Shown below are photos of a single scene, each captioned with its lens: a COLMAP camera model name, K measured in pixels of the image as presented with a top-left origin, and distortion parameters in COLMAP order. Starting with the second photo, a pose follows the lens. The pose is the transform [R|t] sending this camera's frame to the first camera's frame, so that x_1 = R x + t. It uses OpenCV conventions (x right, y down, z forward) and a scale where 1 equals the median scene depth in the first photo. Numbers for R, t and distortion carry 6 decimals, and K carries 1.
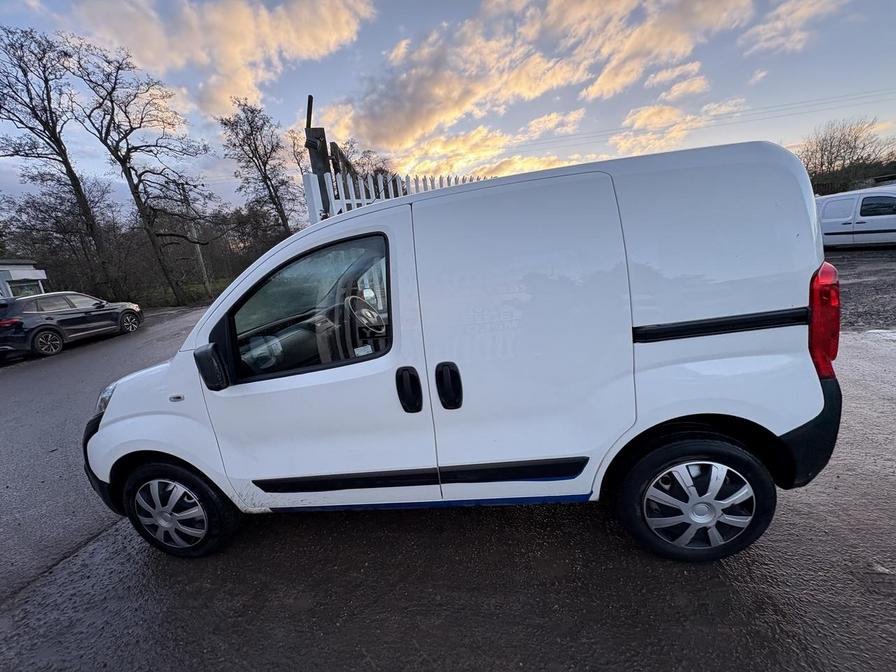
lens RADIAL K [[356.3, 0, 446.9], [0, 356.3, 340.0], [0, 0, 1]] dist [-0.000963, 0.000249]
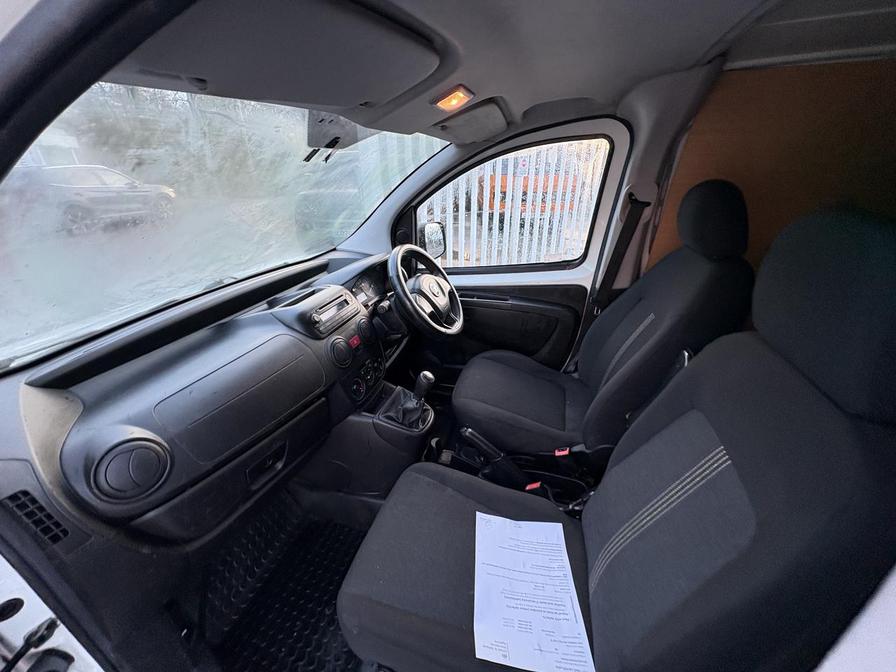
lens RADIAL K [[356.3, 0, 445.3], [0, 356.3, 339.8], [0, 0, 1]] dist [-0.000963, 0.000249]
pose [[0.983528, 0.158806, -0.086328, -0.149195], [-0.136593, 0.965788, 0.220446, -0.106054], [0.118383, -0.205023, 0.971571, 0.496257]]
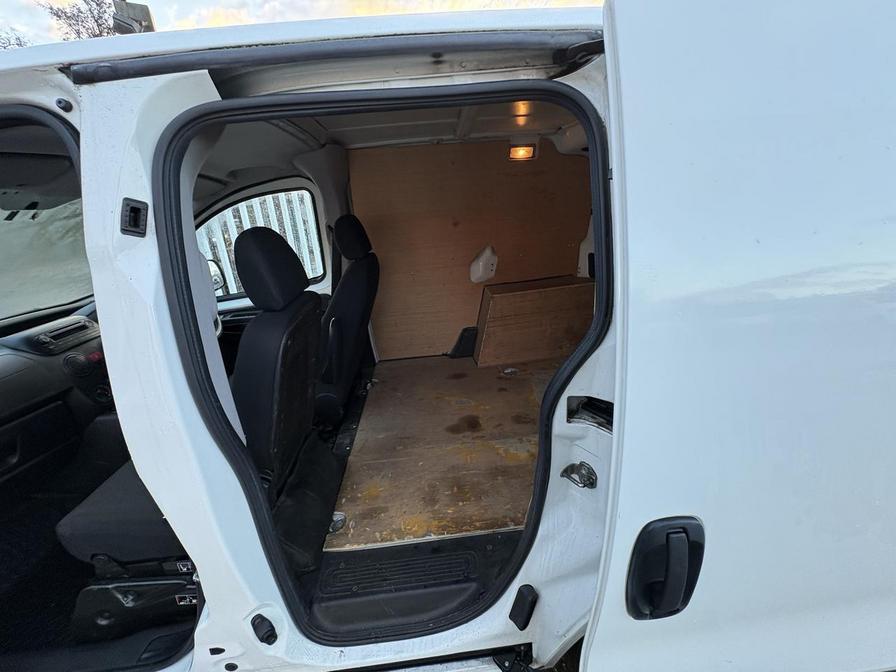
lens RADIAL K [[356.3, 0, 446.2], [0, 356.3, 339.5], [0, 0, 1]] dist [-0.000963, 0.000249]
pose [[0.976958, -0.020748, 0.212421, 0.061377], [-0.001701, 0.994475, 0.104959, -0.080944], [-0.213425, -0.102902, 0.971525, 0.313610]]
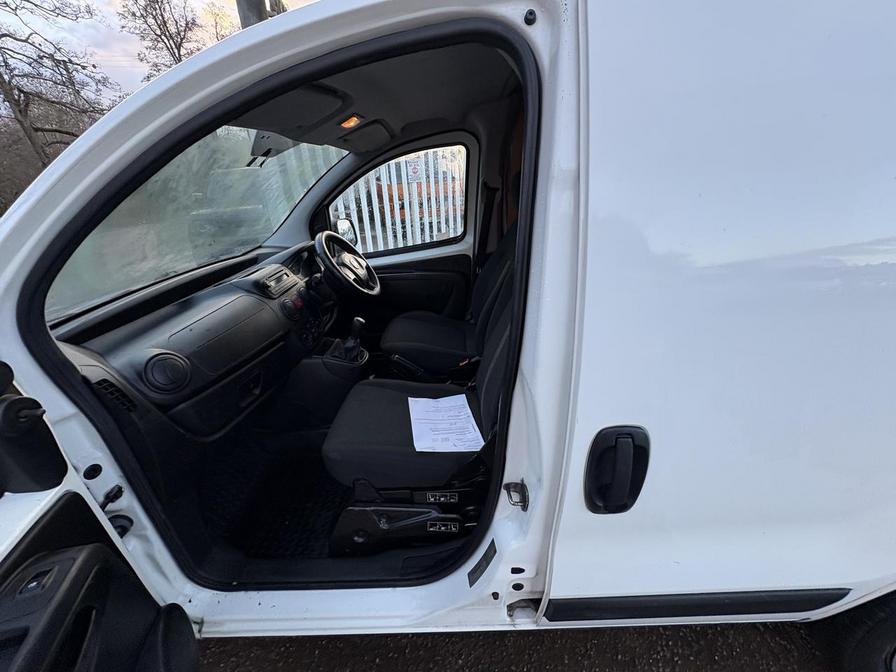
lens RADIAL K [[356.3, 0, 447.3], [0, 356.3, 338.3], [0, 0, 1]] dist [-0.000963, 0.000249]
pose [[0.991454, 0.007740, 0.130230, -0.136789], [-0.030365, 0.984513, 0.172659, -0.053915], [-0.126877, -0.175138, 0.976334, 0.343907]]
